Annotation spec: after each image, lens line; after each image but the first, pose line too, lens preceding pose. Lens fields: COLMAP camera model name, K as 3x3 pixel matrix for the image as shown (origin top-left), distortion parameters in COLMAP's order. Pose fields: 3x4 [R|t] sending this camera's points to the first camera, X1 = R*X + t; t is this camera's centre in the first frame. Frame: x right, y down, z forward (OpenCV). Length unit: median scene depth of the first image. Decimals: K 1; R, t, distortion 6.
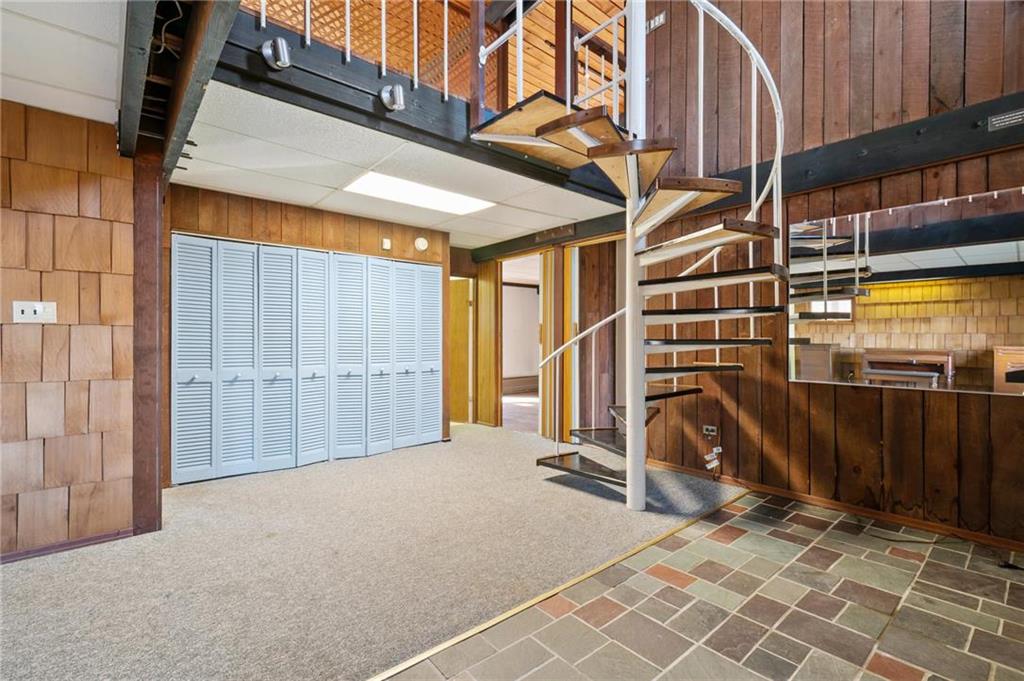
lens RADIAL K [[463.5, 0, 518.9], [0, 463.5, 332.6], [0, 0, 1]] dist [-0.000753, -0.000267]
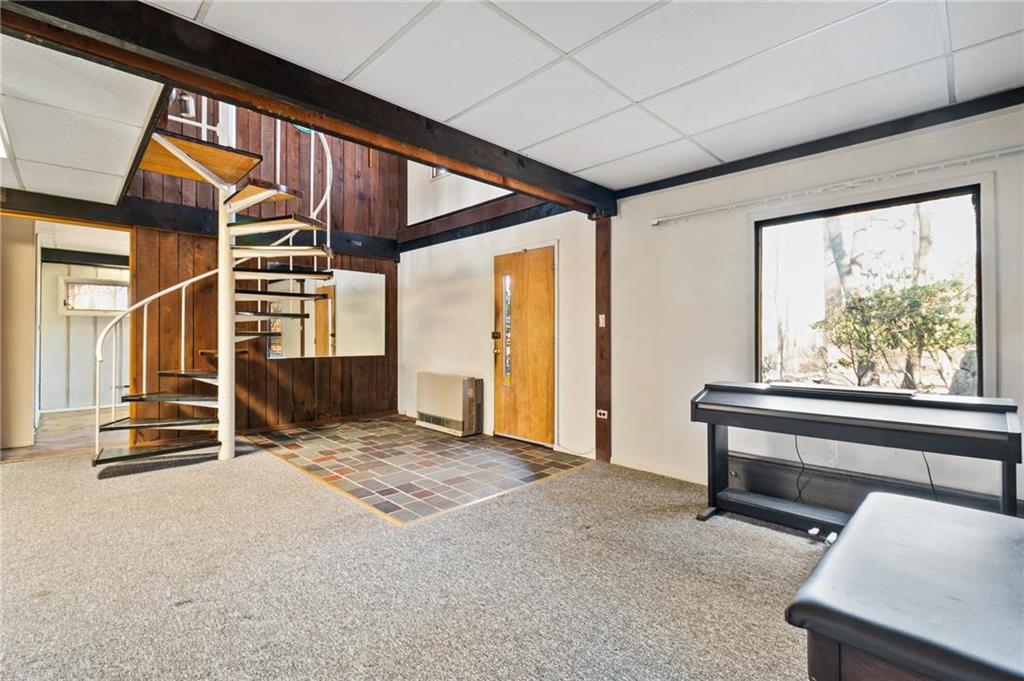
lens RADIAL K [[463.5, 0, 518.9], [0, 463.5, 332.6], [0, 0, 1]] dist [-0.000753, -0.000267]
pose [[-0.061069, 0.003149, 0.998129, -1.147662], [-0.010667, 0.999936, -0.003808, 0.014452], [-0.998077, -0.010880, -0.061031, 0.255856]]
